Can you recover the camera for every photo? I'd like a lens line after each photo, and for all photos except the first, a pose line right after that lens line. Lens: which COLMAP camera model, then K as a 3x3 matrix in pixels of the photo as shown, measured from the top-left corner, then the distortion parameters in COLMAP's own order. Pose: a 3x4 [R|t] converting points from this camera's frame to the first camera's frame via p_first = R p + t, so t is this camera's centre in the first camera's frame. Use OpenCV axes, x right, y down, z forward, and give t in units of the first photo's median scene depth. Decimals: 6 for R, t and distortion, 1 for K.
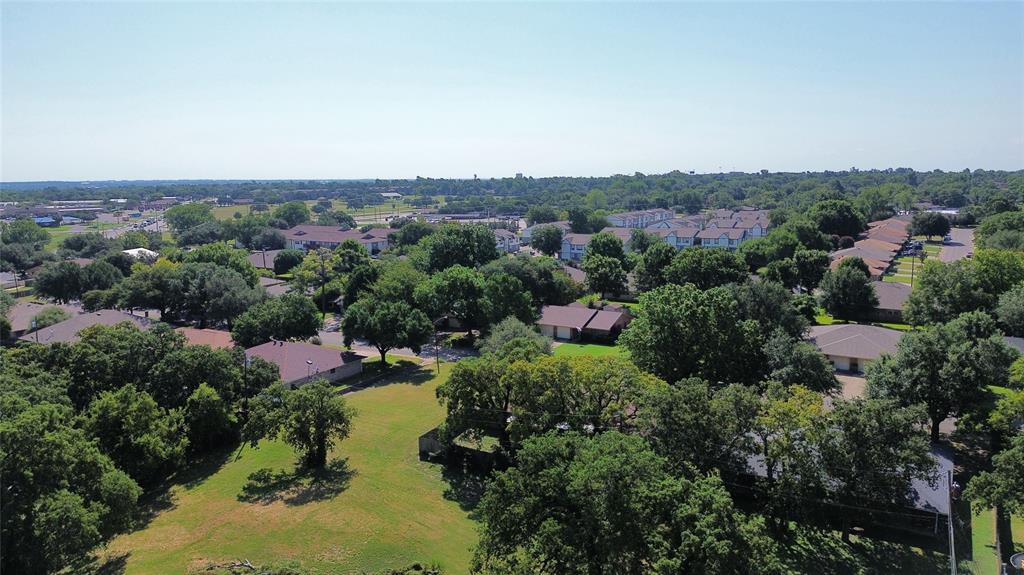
lens RADIAL K [[719.2, 0, 517.6], [0, 719.2, 288.0], [0, 0, 1]] dist [0.076745, -0.080484]
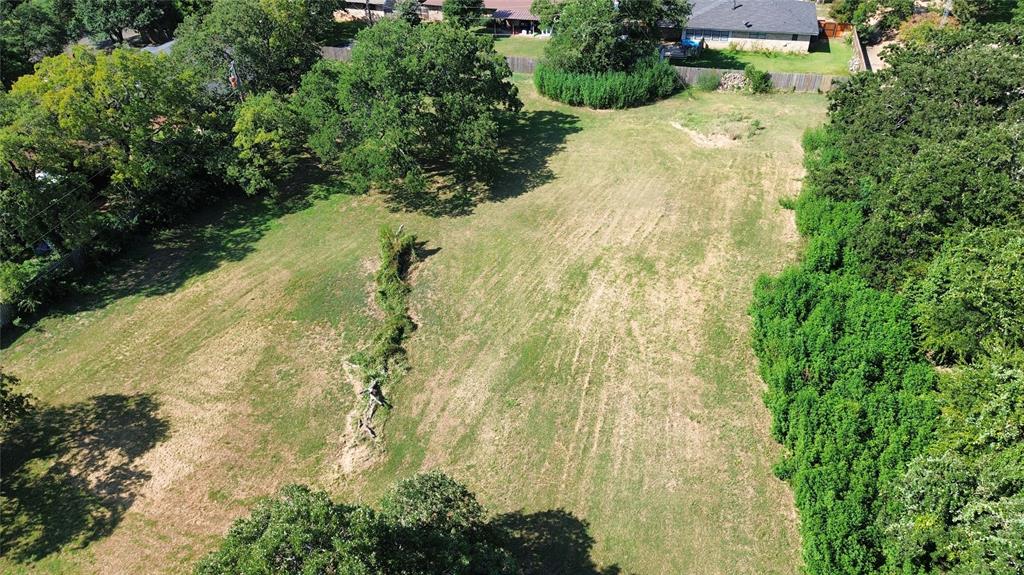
lens RADIAL K [[719.2, 0, 513.5], [0, 719.2, 286.8], [0, 0, 1]] dist [0.076745, -0.080484]
pose [[-0.254653, -0.547662, 0.797006, -0.716112], [0.169738, 0.786068, 0.594379, -0.080329], [-0.952019, 0.286643, -0.107215, 0.709268]]
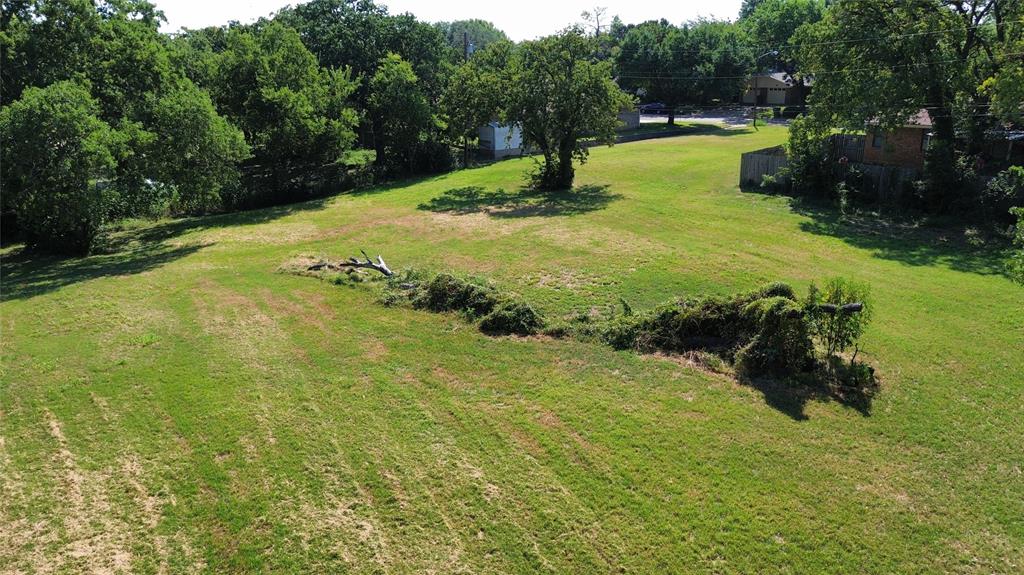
lens RADIAL K [[719.2, 0, 516.9], [0, 719.2, 295.2], [0, 0, 1]] dist [0.076745, -0.080484]
pose [[0.928866, 0.106778, -0.354693, -0.098017], [-0.046784, 0.983701, 0.173620, 0.243692], [0.367450, -0.144676, 0.918722, 0.474678]]
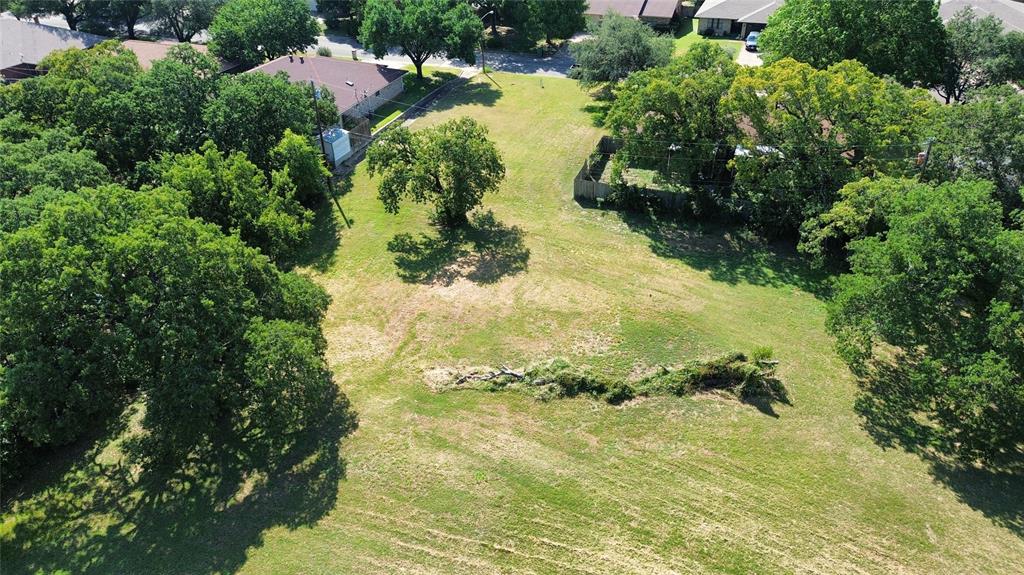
lens RADIAL K [[719.2, 0, 513.9], [0, 719.2, 282.2], [0, 0, 1]] dist [0.076745, -0.080484]
pose [[0.982613, -0.106338, 0.152198, -0.367574], [0.035498, 0.912216, 0.408169, -0.021020], [-0.182242, -0.395670, 0.900130, 0.262995]]
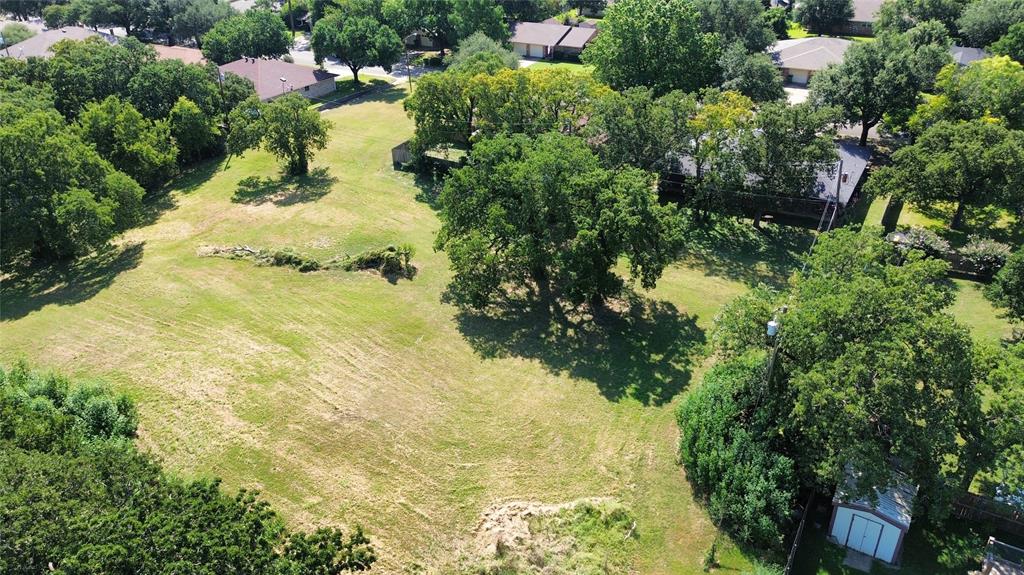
lens RADIAL K [[719.2, 0, 516.3], [0, 719.2, 284.5], [0, 0, 1]] dist [0.076745, -0.080484]
pose [[0.999887, -0.009546, 0.011624, 0.038661], [0.004785, 0.934538, 0.355831, 0.012844], [-0.014259, -0.355735, 0.934478, -0.095089]]
